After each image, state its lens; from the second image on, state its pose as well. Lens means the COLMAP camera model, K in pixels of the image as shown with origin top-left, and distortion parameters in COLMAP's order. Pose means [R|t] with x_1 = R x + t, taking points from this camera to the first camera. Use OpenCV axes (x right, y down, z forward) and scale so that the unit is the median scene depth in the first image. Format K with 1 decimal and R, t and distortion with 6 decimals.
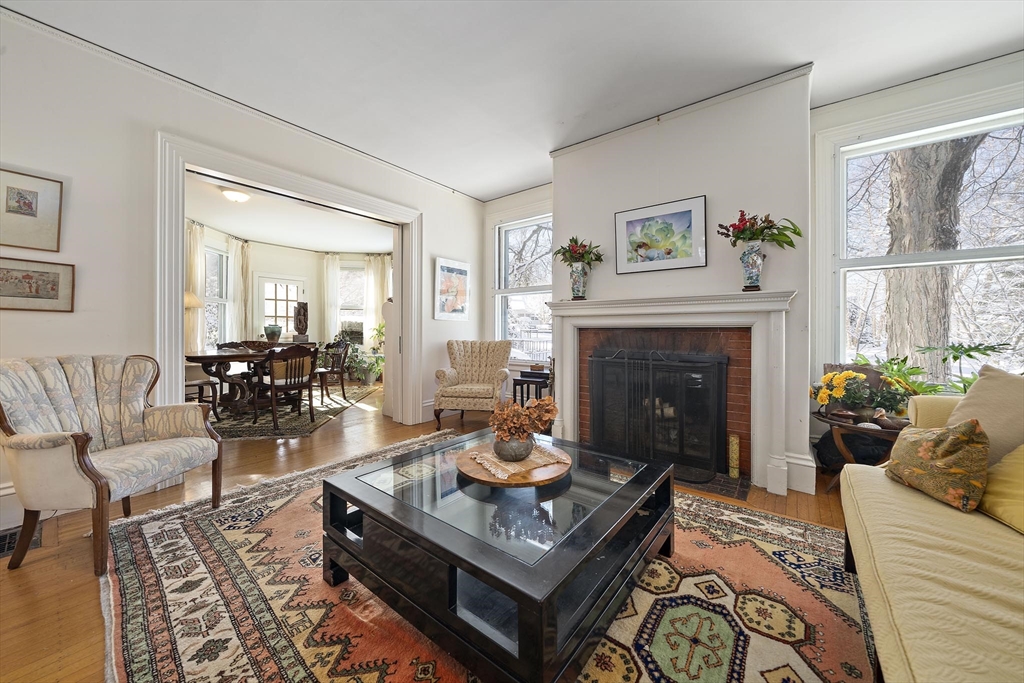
lens RADIAL K [[363.1, 0, 527.2], [0, 363.1, 328.7], [0, 0, 1]] dist [-0.008382, -0.000131]
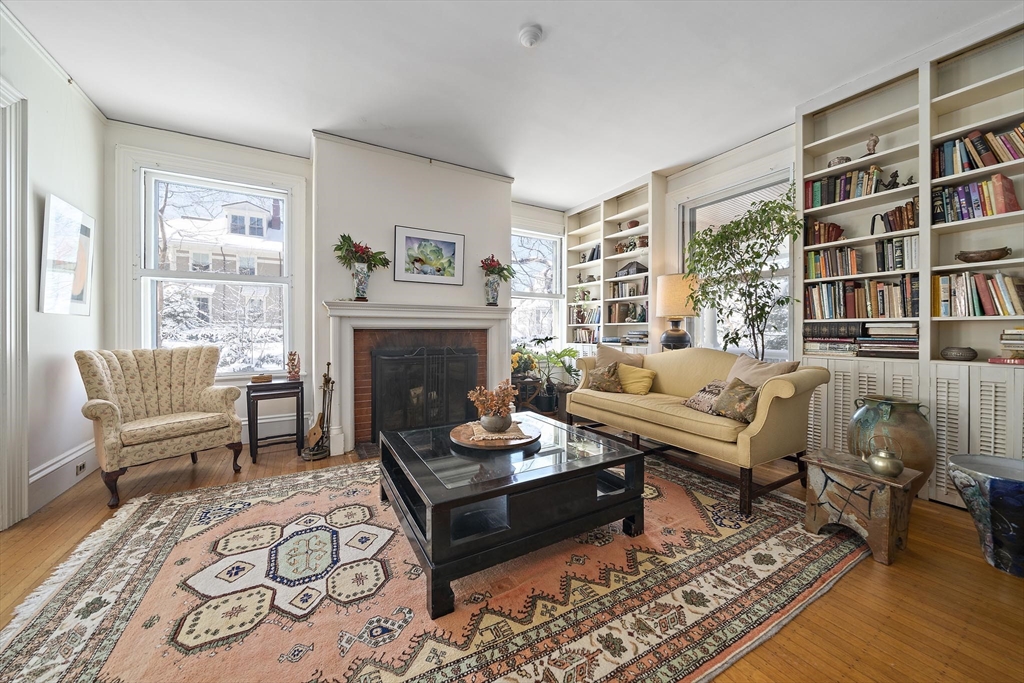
lens RADIAL K [[359.0, 0, 513.0], [0, 359.0, 332.0], [0, 0, 1]] dist [-0.001858, -0.000128]
pose [[0.389520, -0.006215, 0.920997, -0.655039], [0.000958, 0.999979, 0.006343, -0.000095], [-0.921017, -0.001588, 0.389518, 0.252153]]
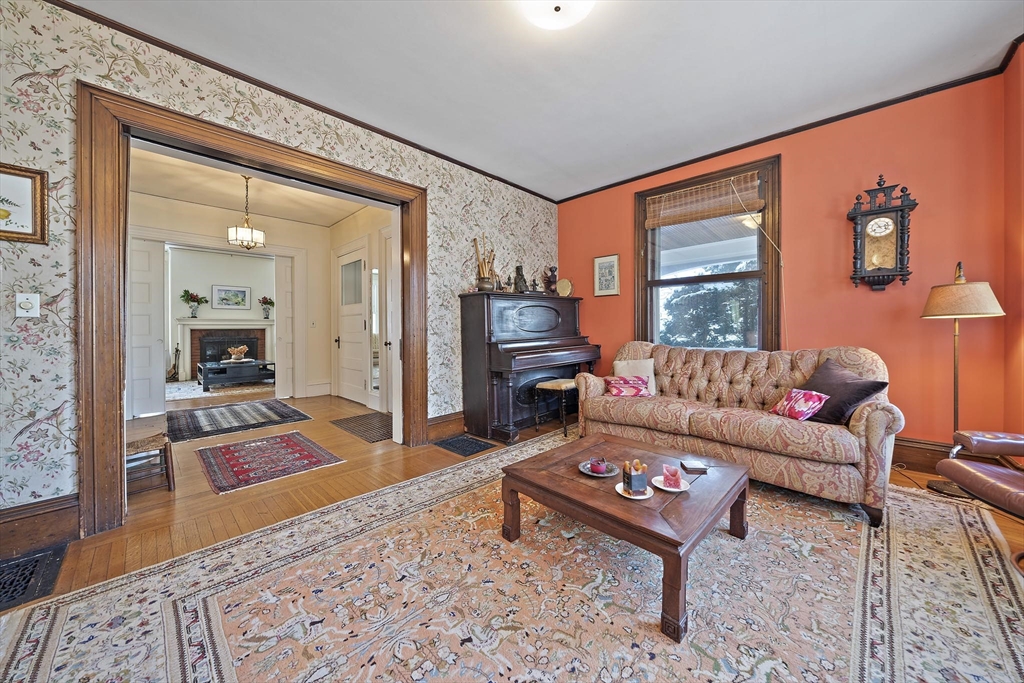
lens RADIAL K [[359.0, 0, 513.0], [0, 359.0, 332.0], [0, 0, 1]] dist [-0.001858, -0.000128]
pose [[0.134642, -0.011764, 0.990825, -2.101275], [0.001772, 0.999931, 0.011631, -0.010405], [-0.990893, 0.000190, 0.134653, -1.545466]]
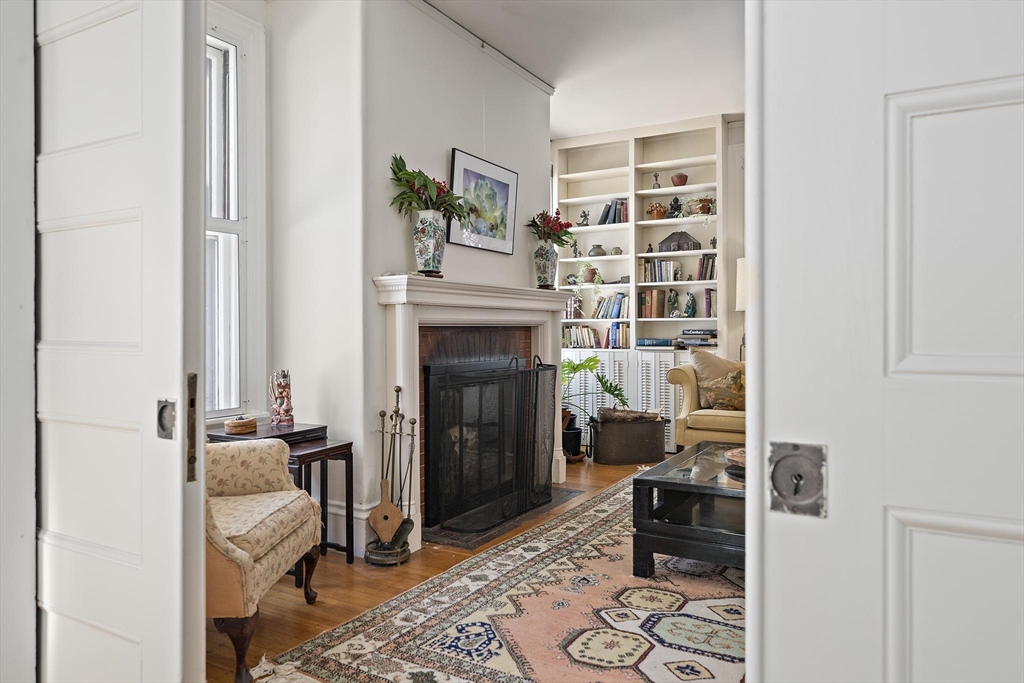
lens RADIAL K [[672.4, 0, 511.1], [0, 672.4, 330.0], [0, 0, 1]] dist [-0.000563, 0.000082]
pose [[-0.115650, -0.002254, 0.993288, -0.994070], [0.002753, 0.999993, 0.002590, 0.001000], [-0.993286, 0.003034, -0.115643, 1.083361]]
